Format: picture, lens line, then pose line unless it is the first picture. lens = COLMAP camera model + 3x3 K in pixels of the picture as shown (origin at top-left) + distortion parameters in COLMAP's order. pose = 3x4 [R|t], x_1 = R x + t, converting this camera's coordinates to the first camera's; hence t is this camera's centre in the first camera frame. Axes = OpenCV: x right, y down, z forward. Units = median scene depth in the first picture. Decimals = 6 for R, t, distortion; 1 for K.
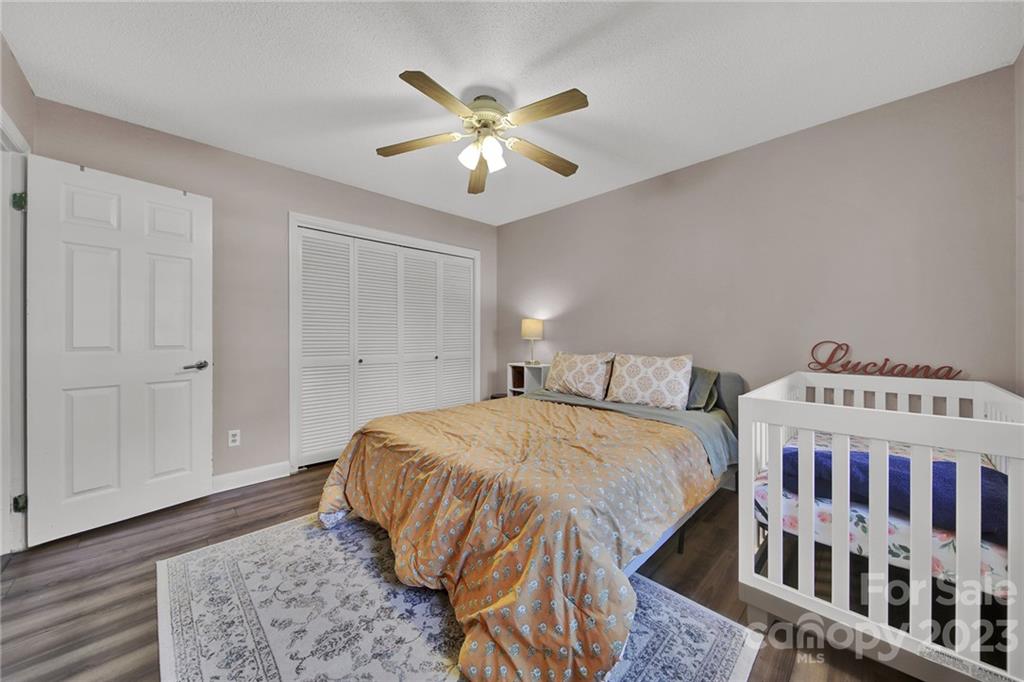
lens RADIAL K [[365.4, 0, 511.2], [0, 365.4, 329.5], [0, 0, 1]] dist [-0.000020, -0.000491]
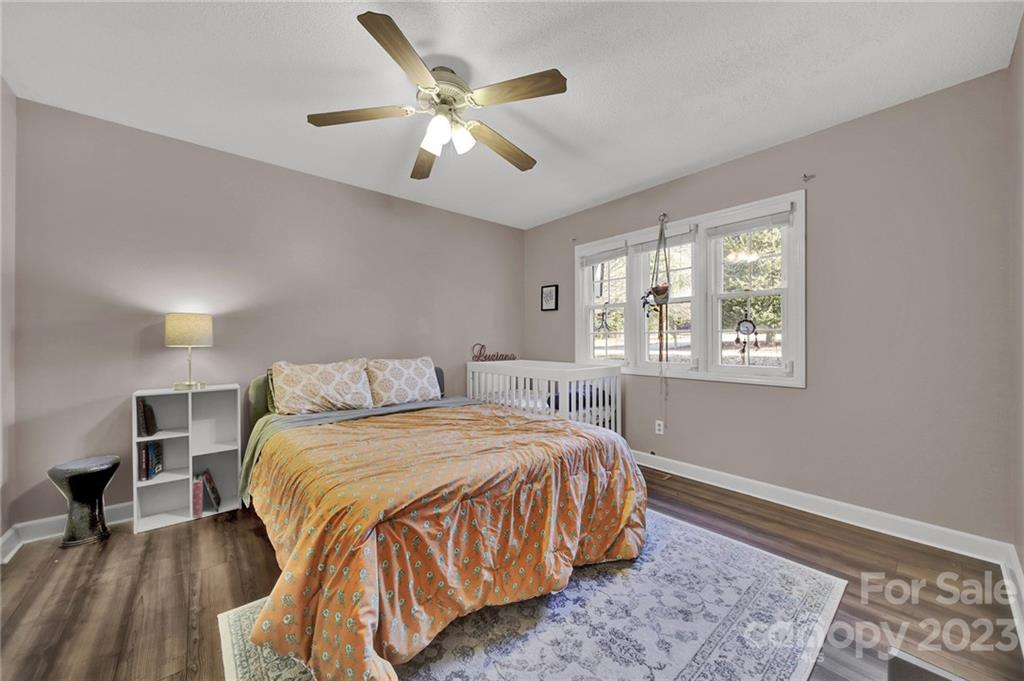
lens RADIAL K [[365.4, 0, 511.2], [0, 365.4, 329.0], [0, 0, 1]] dist [-0.000020, -0.000491]
pose [[0.066435, 0.030018, 0.997339, -1.130531], [-0.016316, 0.999446, -0.028995, 0.012115], [-0.997657, -0.014346, 0.066888, 0.928224]]
